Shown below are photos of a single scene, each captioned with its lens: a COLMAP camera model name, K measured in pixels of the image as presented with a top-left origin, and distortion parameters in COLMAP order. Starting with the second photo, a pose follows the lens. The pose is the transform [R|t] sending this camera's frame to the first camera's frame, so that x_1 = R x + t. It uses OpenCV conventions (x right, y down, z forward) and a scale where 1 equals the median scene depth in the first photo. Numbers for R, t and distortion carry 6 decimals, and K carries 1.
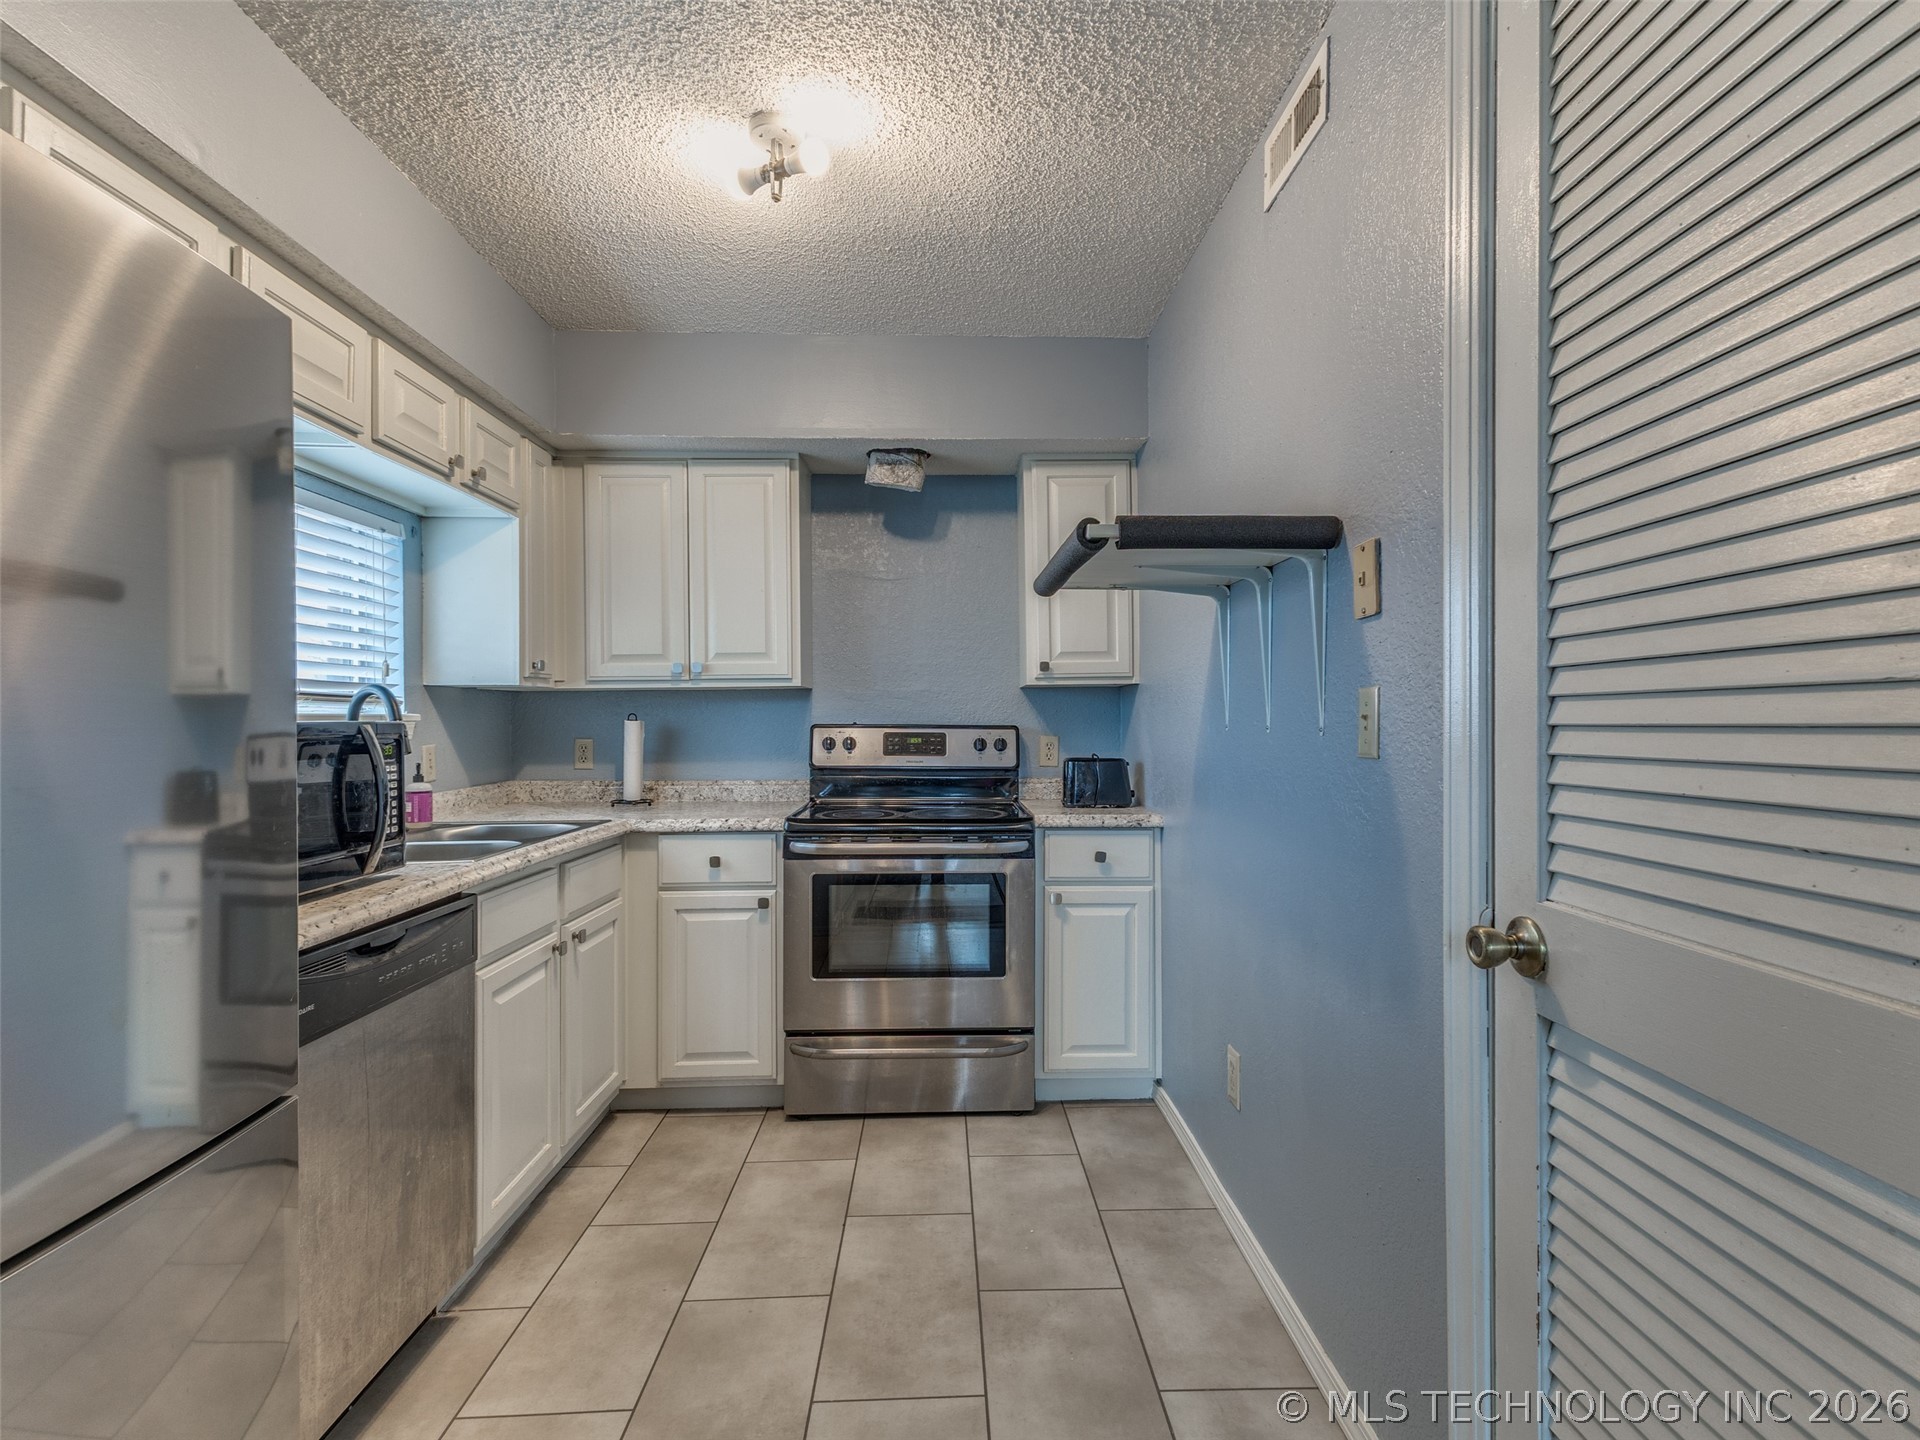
lens RADIAL K [[932.3, 0, 953.1], [0, 932.3, 715.6], [0, 0, 1]] dist [0.020564, 0.000575]
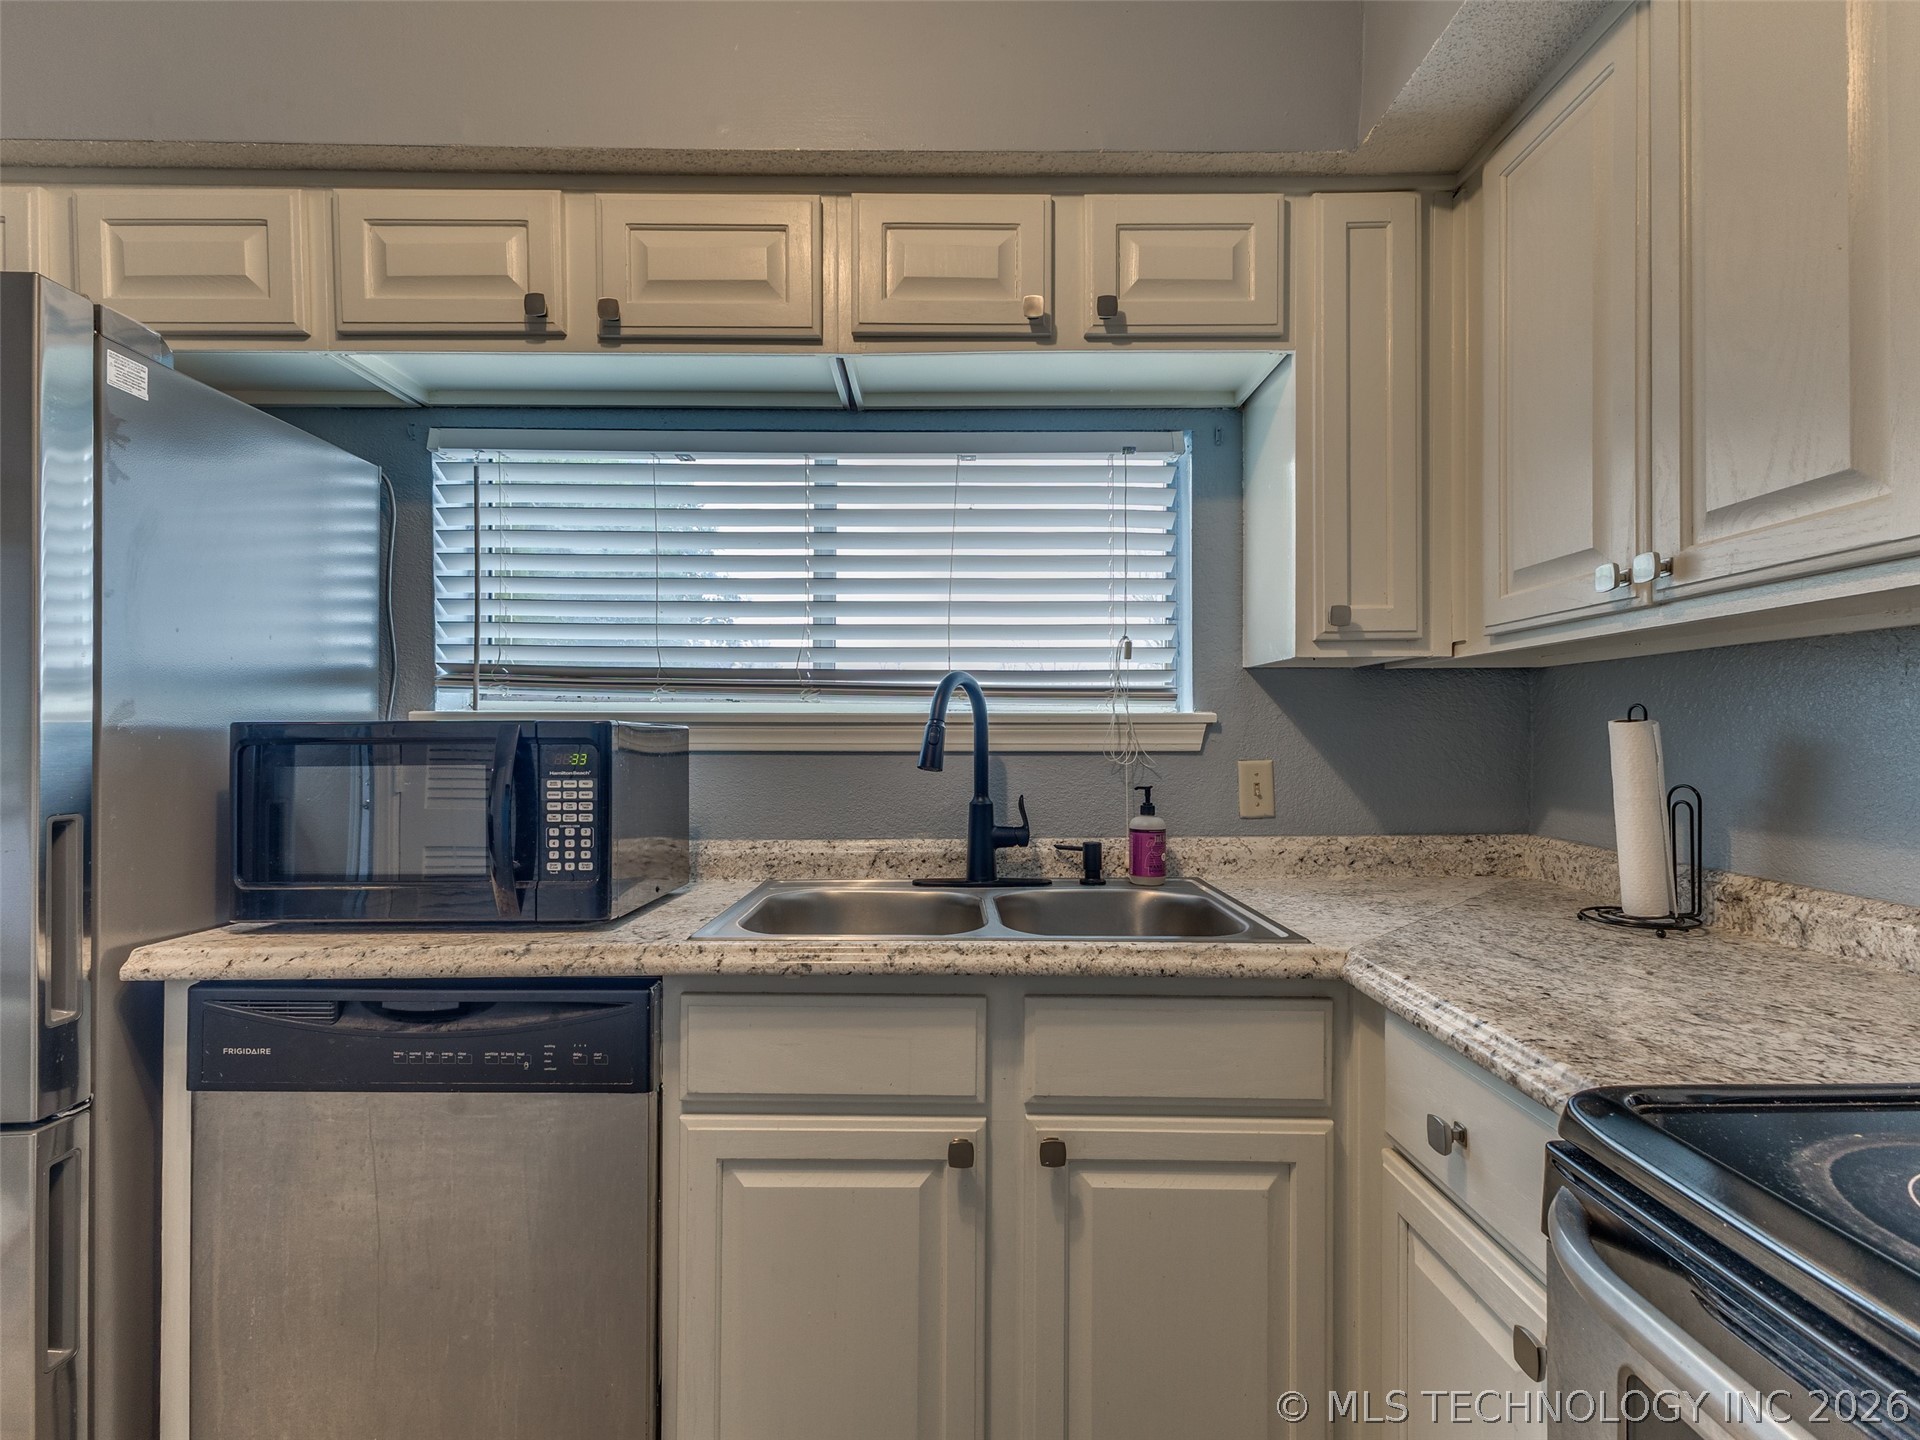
lens RADIAL K [[938.8, 0, 957.4], [0, 938.8, 730.0], [0, 0, 1]] dist [0.011799, -0.000393]
pose [[-0.010298, 0.004354, -0.999937, 0.091365], [0.003600, 0.999984, 0.004317, 0.007280], [0.999940, -0.003555, -0.010313, 0.841516]]
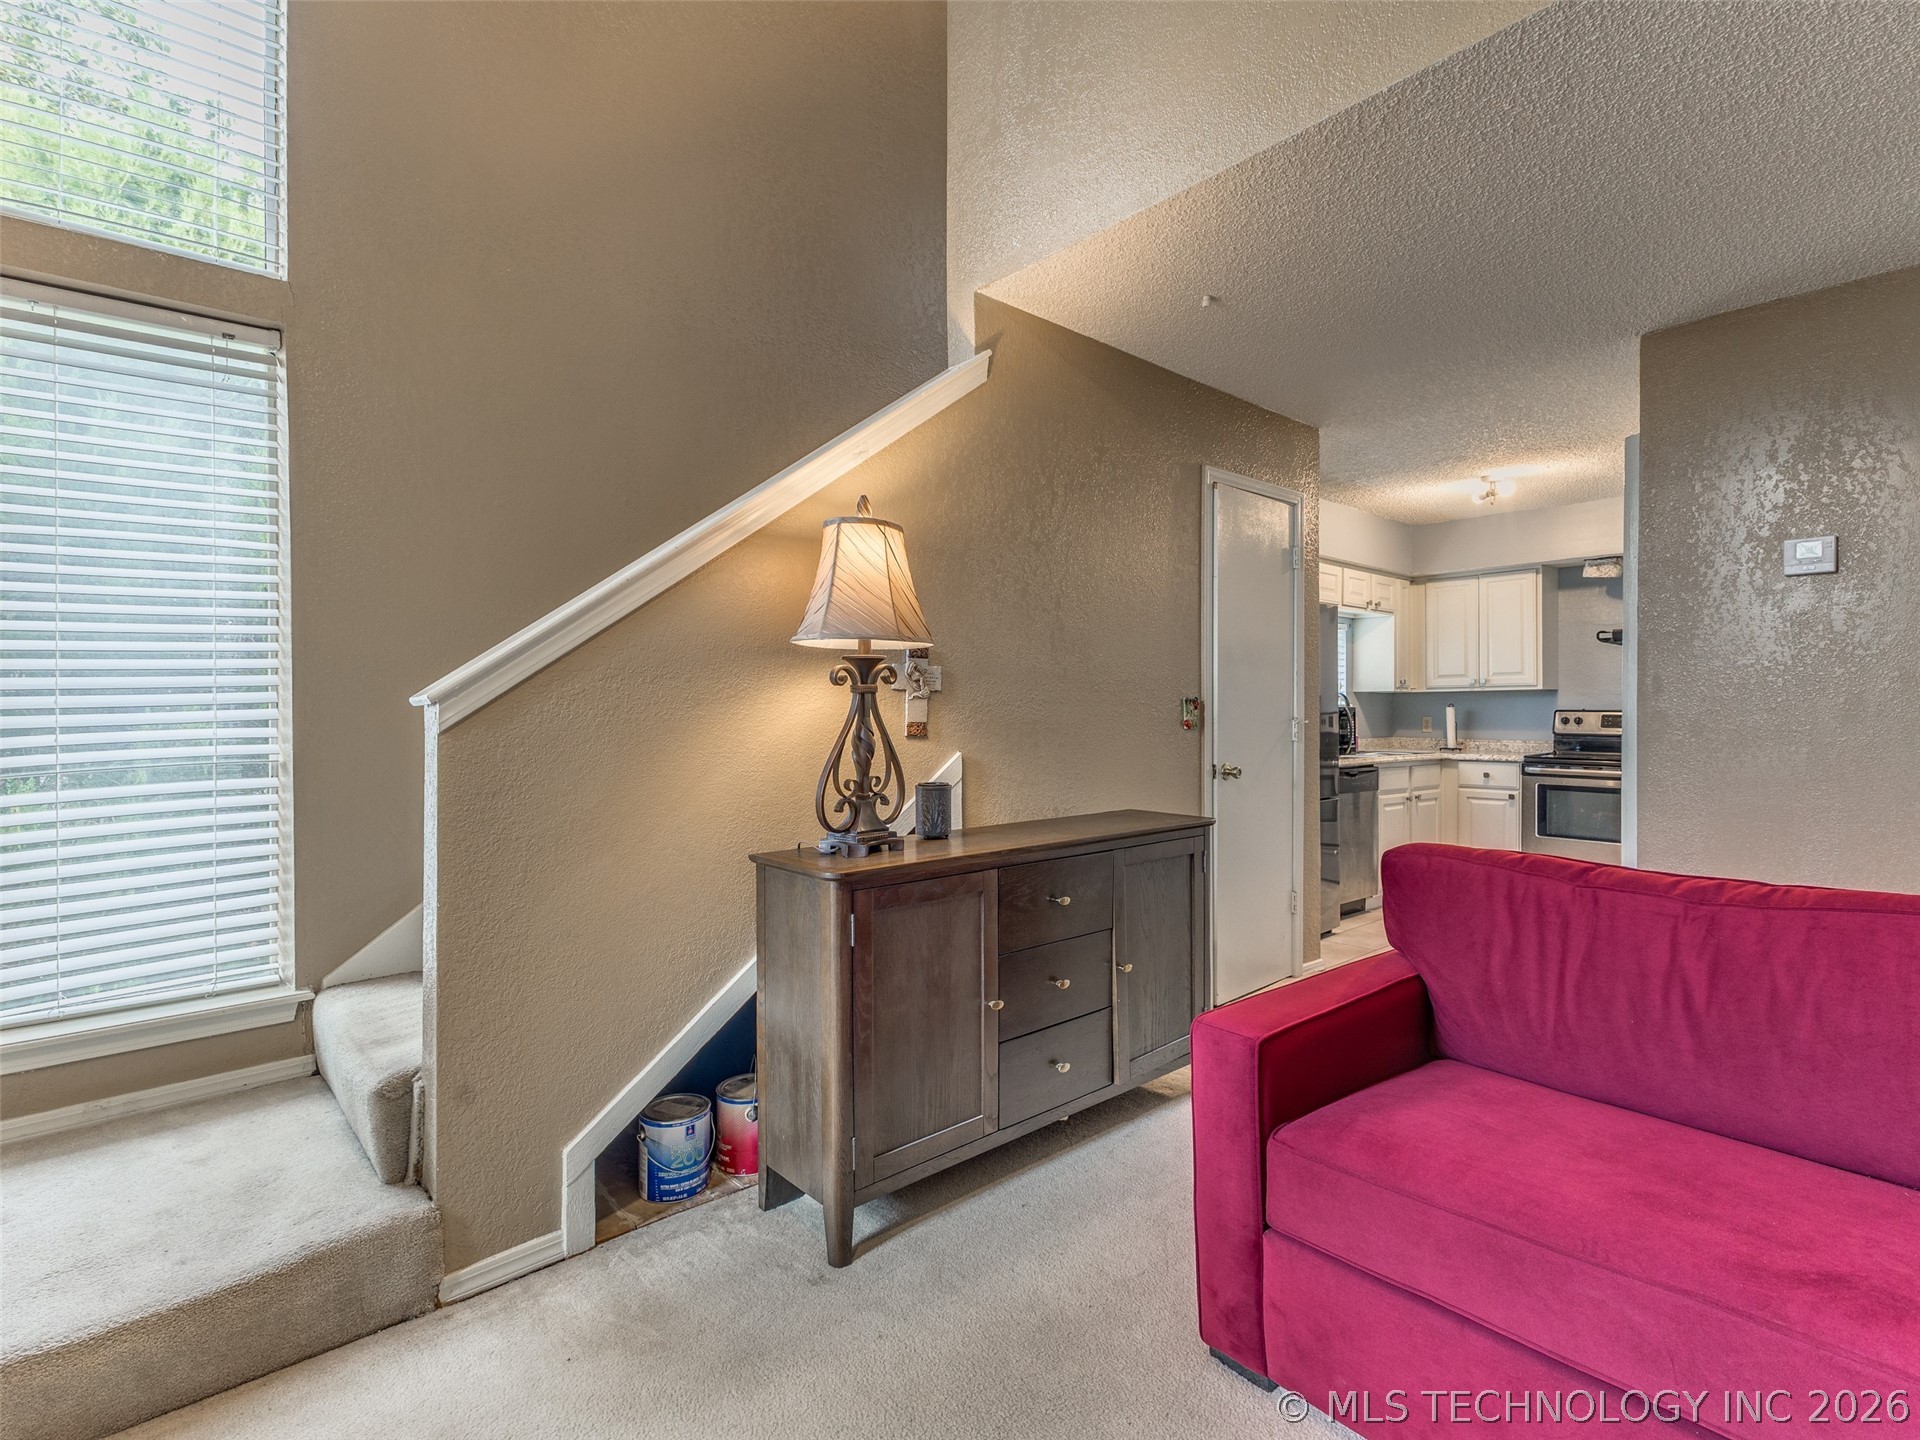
lens RADIAL K [[923.3, 0, 1004.0], [0, 923.3, 714.7], [0, 0, 1]] dist [0.013212, -0.000024]
pose [[0.667489, 0.006754, -0.744589, 0.574434], [0.000636, 0.999953, 0.009640, 0.001339], [0.744620, -0.006908, 0.667453, -1.197884]]
